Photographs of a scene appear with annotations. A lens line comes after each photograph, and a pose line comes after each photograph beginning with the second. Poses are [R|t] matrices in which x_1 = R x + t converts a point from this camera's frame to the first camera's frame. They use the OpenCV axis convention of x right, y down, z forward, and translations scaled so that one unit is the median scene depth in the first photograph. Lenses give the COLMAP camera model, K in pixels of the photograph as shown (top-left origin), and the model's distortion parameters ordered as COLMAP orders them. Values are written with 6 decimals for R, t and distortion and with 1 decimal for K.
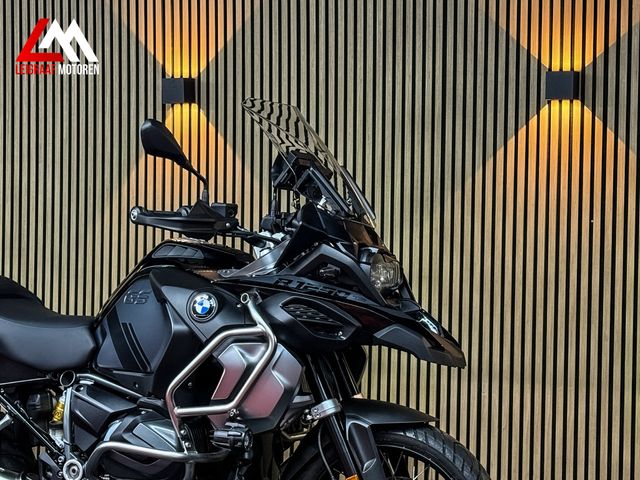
lens RADIAL K [[1352.1, 0, 316.5], [0, 1352.1, 239.4], [0, 0, 1]] dist [0.159350, 0.000000]
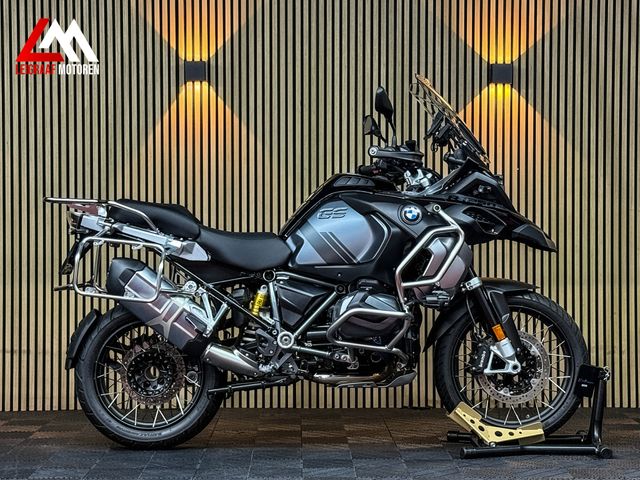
lens RADIAL K [[1352.1, 0, 323.5], [0, 1352.1, 237.0], [0, 0, 1]] dist [0.159350, 0.000000]
pose [[0.915168, -0.022590, 0.402440, -0.560997], [0.024488, 0.999700, 0.000430, 0.052439], [-0.402329, 0.009462, 0.915446, -0.226050]]
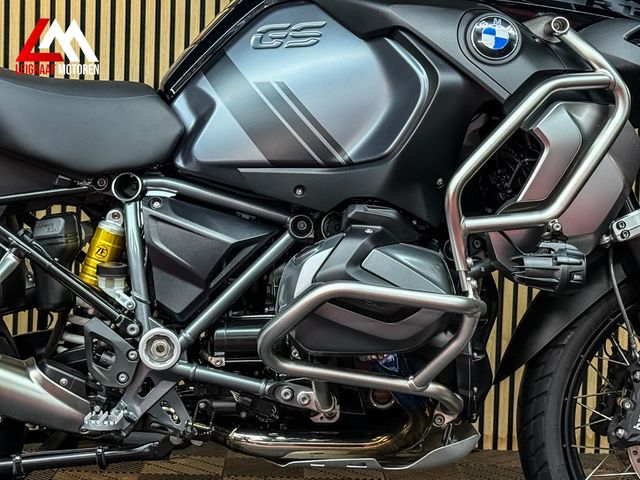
lens RADIAL K [[1352.1, 0, 323.4], [0, 1352.1, 234.6], [0, 0, 1]] dist [0.159350, 0.000000]
pose [[0.912574, -0.012746, 0.408713, -0.276567], [-0.012508, 0.998176, 0.059057, 0.072152], [-0.408721, -0.059006, 0.910750, 0.379124]]
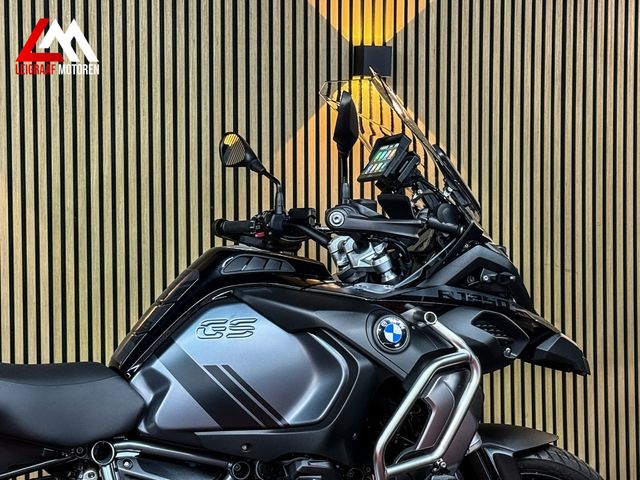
lens RADIAL K [[1352.1, 0, 320.0], [0, 1352.1, 239.1], [0, 0, 1]] dist [0.159350, 0.000000]
pose [[0.745148, -0.046602, 0.665269, -0.463253], [0.032994, 0.998910, 0.033018, -0.023163], [-0.666082, -0.002653, 0.745874, 0.328152]]
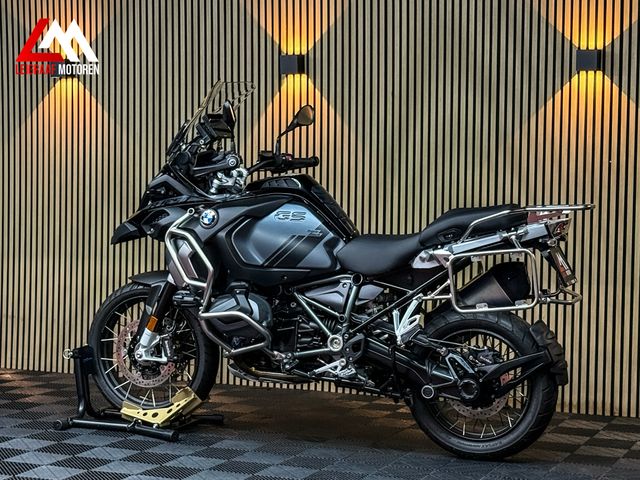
lens RADIAL K [[1390.5, 0, 314.2], [0, 1390.5, 246.9], [0, 0, 1]] dist [0.157158, 0.000000]
pose [[0.999927, -0.007129, -0.009713, -0.076623], [0.007552, 0.998993, 0.044232, 0.007221], [0.009387, -0.044302, 0.998974, -0.386348]]
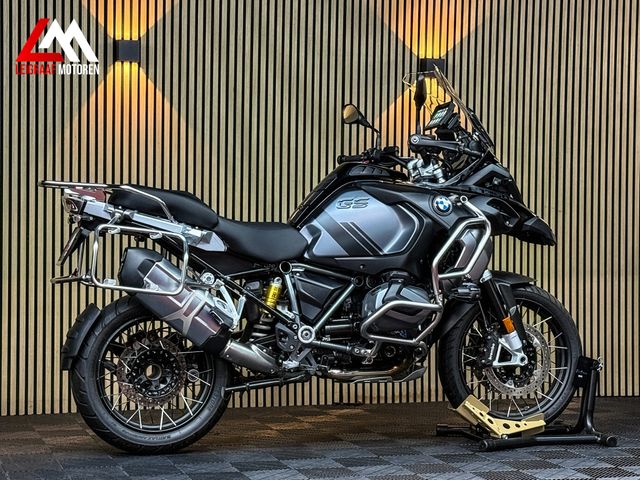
lens RADIAL K [[1352.1, 0, 320.2], [0, 1352.1, 238.2], [0, 0, 1]] dist [0.159350, 0.000000]
pose [[0.768569, -0.014211, 0.639609, -0.815569], [0.014170, 0.999886, 0.005188, 0.055587], [-0.639610, 0.005076, 0.768683, -0.020568]]
